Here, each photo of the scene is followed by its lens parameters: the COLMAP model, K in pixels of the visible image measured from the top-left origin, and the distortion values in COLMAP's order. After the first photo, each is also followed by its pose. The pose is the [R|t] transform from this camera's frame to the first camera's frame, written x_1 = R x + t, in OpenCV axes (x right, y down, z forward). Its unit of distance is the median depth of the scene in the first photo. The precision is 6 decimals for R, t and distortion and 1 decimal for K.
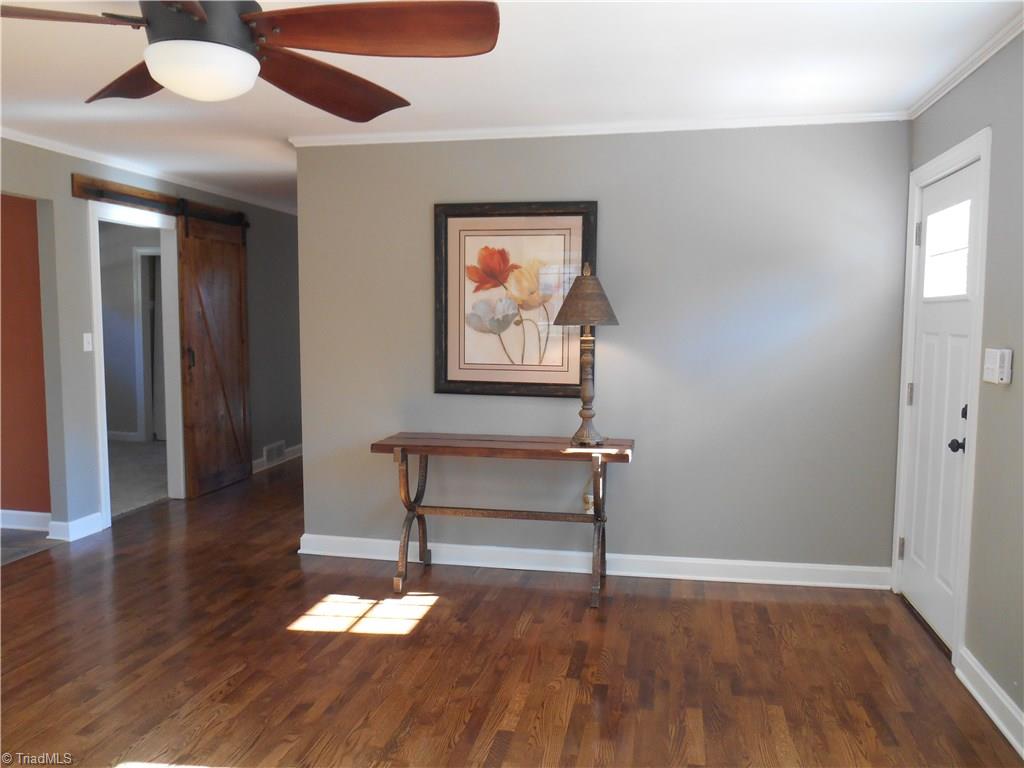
lens RADIAL K [[797.9, 0, 501.3], [0, 797.9, 392.0], [0, 0, 1]] dist [-0.027583, 0.014573]
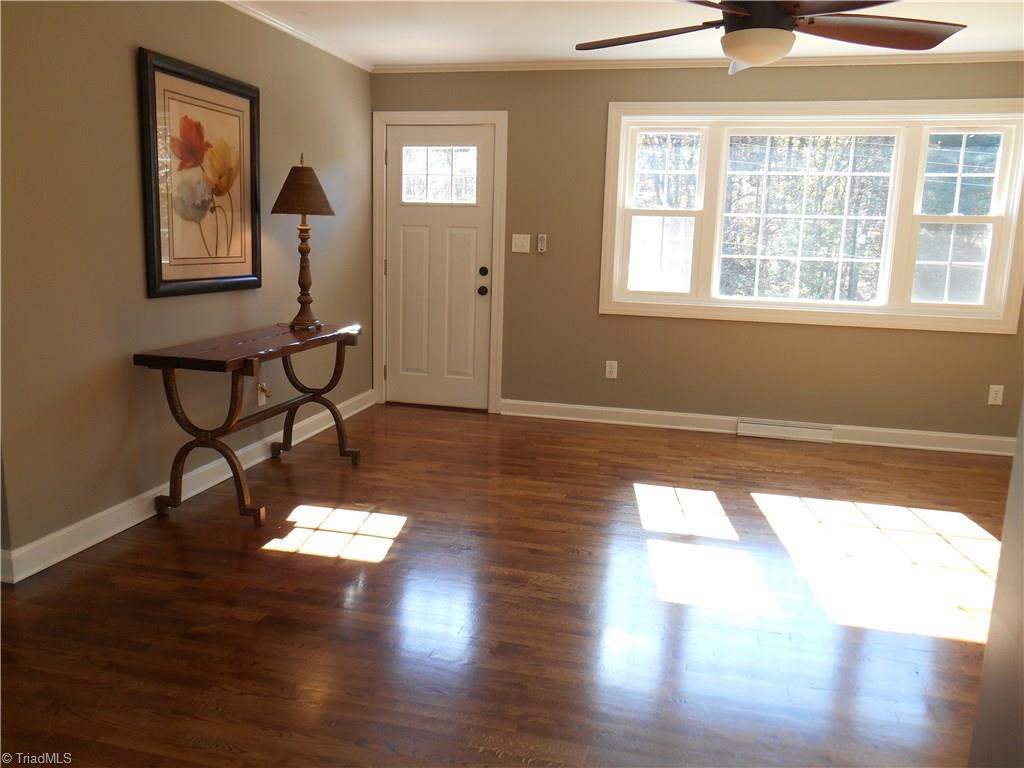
lens RADIAL K [[797.9, 0, 511.1], [0, 797.9, 391.2], [0, 0, 1]] dist [-0.027583, 0.014573]
pose [[0.033900, -0.193687, 0.980478, -0.908536], [0.066779, 0.979288, 0.191143, -0.036482], [-0.997192, 0.058995, 0.046132, 0.656840]]
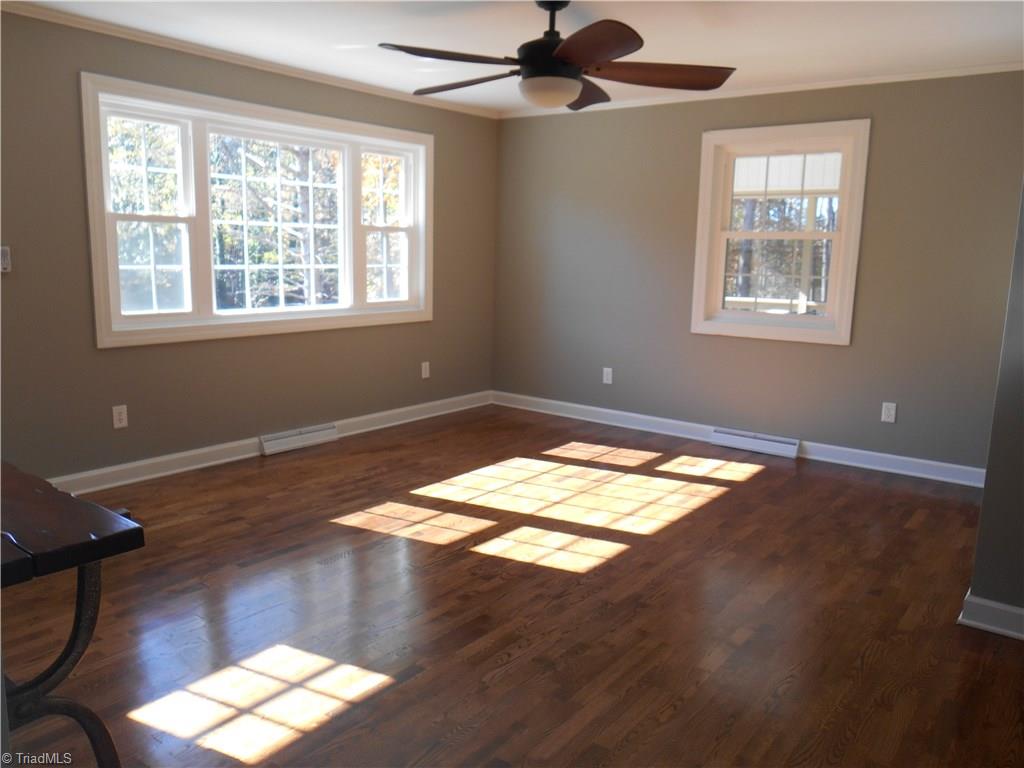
lens RADIAL K [[797.9, 0, 511.8], [0, 797.9, 389.5], [0, 0, 1]] dist [-0.027583, 0.014573]
pose [[-0.905936, -0.102083, 0.410925, -0.486364], [0.009045, 0.965614, 0.259822, -0.106060], [-0.423319, 0.239099, -0.873861, 1.226638]]
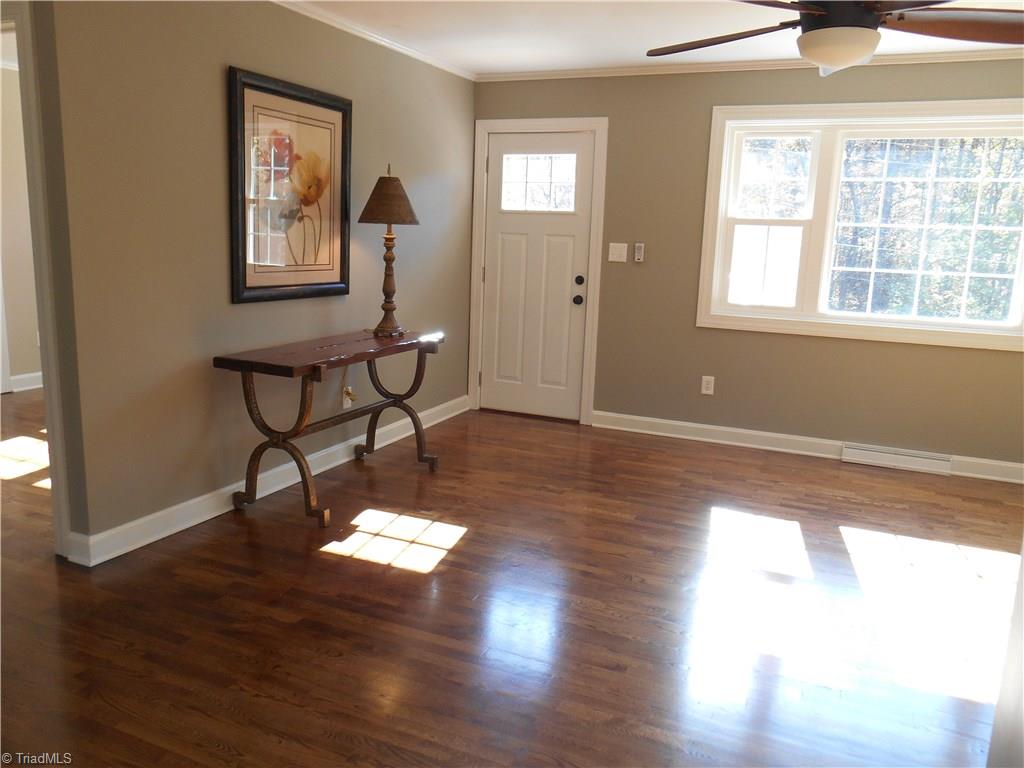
lens RADIAL K [[797.9, 0, 509.3], [0, 797.9, 392.2], [0, 0, 1]] dist [-0.027583, 0.014573]
pose [[0.212155, -0.187145, 0.959149, -0.881795], [0.059182, 0.982151, 0.178542, -0.041285], [-0.975442, 0.018886, 0.219444, 0.580178]]
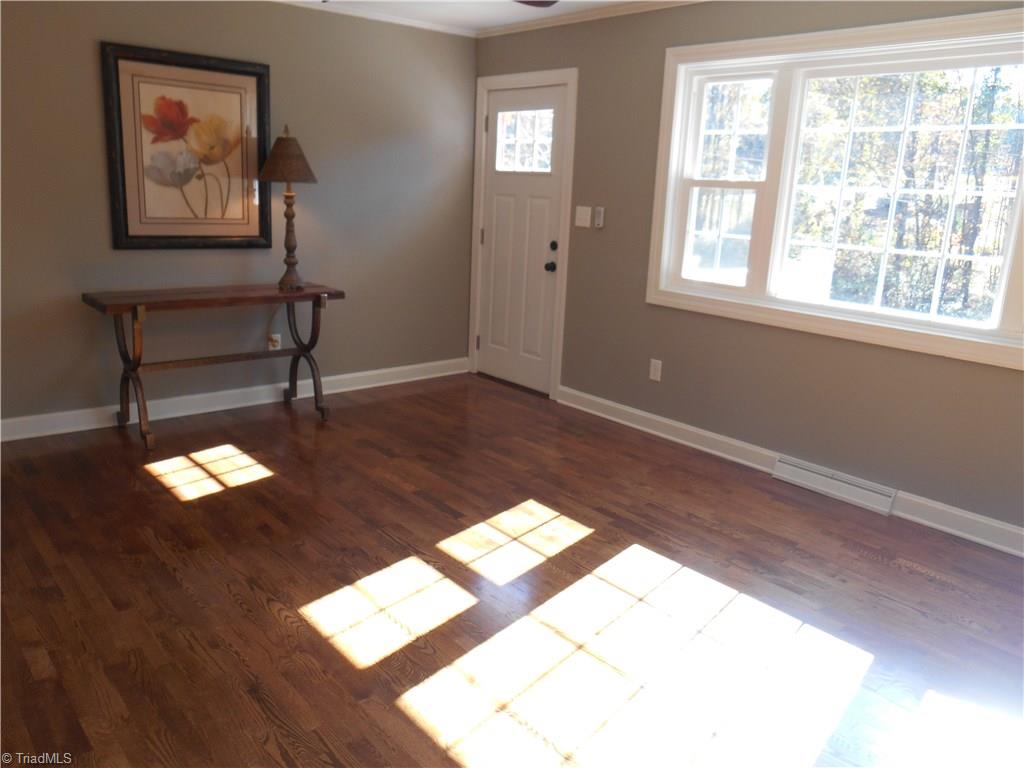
lens RADIAL K [[797.9, 0, 512.5], [0, 797.9, 392.6], [0, 0, 1]] dist [-0.027583, 0.014573]
pose [[0.608841, -0.175424, 0.773653, -0.594171], [0.030647, 0.979717, 0.198030, -0.004462], [-0.792700, -0.096859, 0.601868, 0.035585]]
